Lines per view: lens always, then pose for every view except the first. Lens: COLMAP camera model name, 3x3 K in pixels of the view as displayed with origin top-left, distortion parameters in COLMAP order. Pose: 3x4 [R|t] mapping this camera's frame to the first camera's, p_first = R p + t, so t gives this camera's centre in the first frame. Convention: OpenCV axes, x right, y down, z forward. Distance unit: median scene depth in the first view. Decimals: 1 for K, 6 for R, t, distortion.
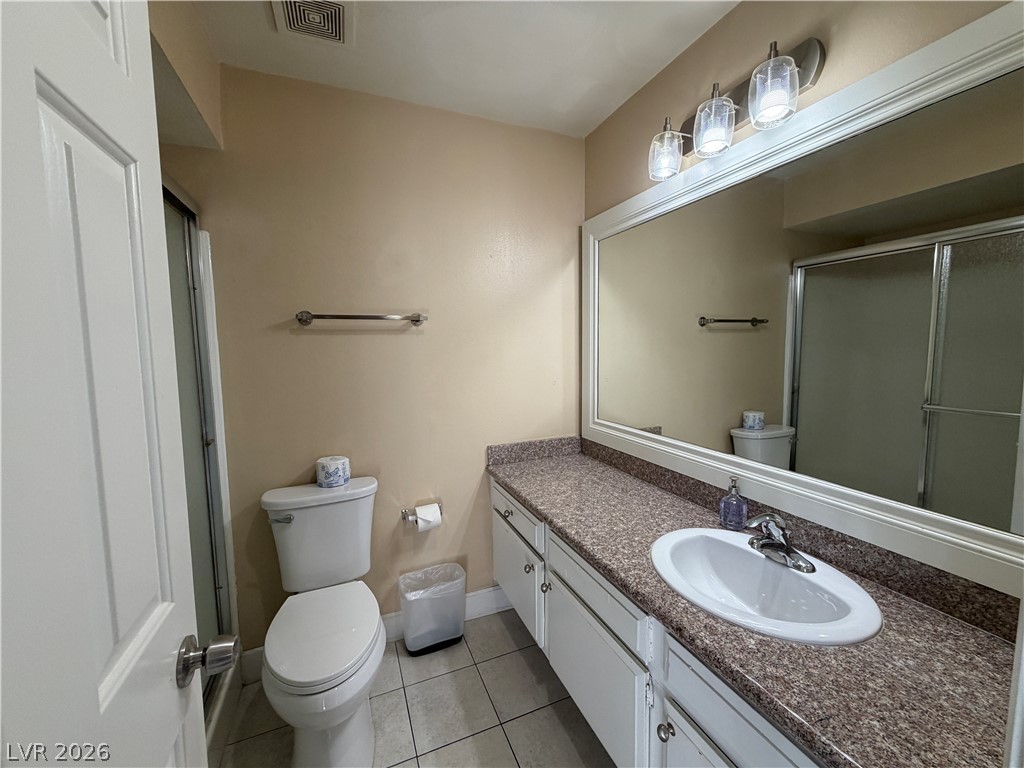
lens RADIAL K [[409.7, 0, 512.4], [0, 409.7, 383.1], [0, 0, 1]] dist [0.004472, 0.000885]
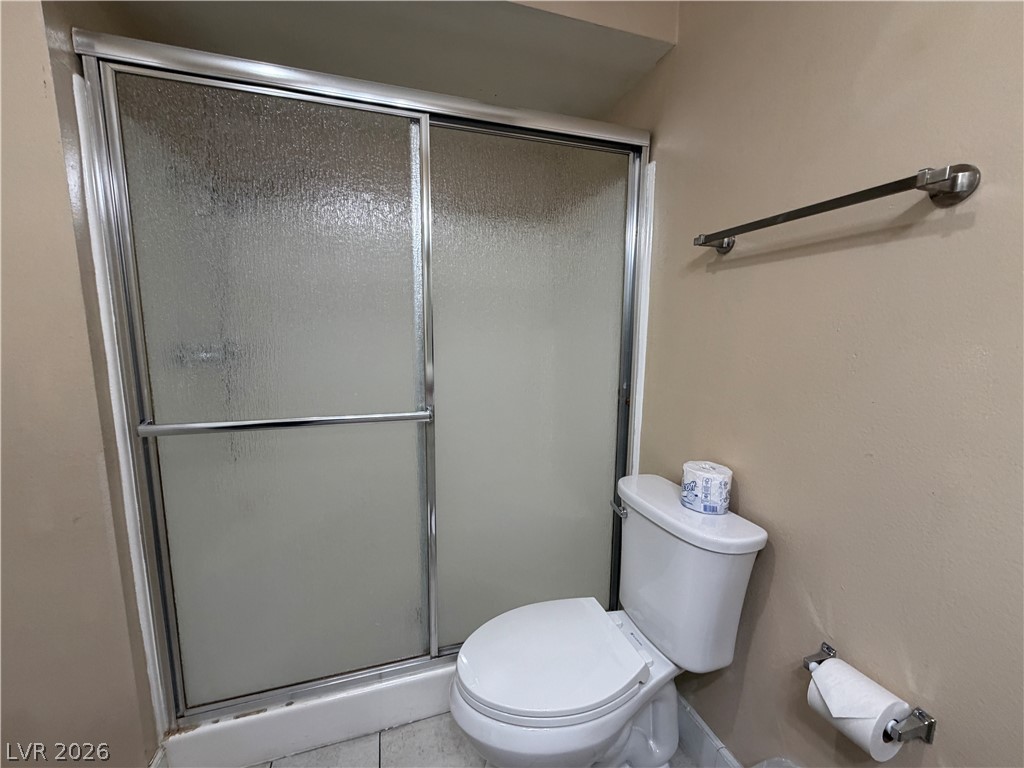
lens RADIAL K [[409.7, 0, 508.9], [0, 409.7, 382.9], [0, 0, 1]] dist [0.004472, 0.000885]
pose [[-0.079496, 0.144351, -0.986328, 0.185898], [-0.094221, 0.983942, 0.151596, -0.008885], [0.992372, 0.104984, -0.064618, 0.727872]]
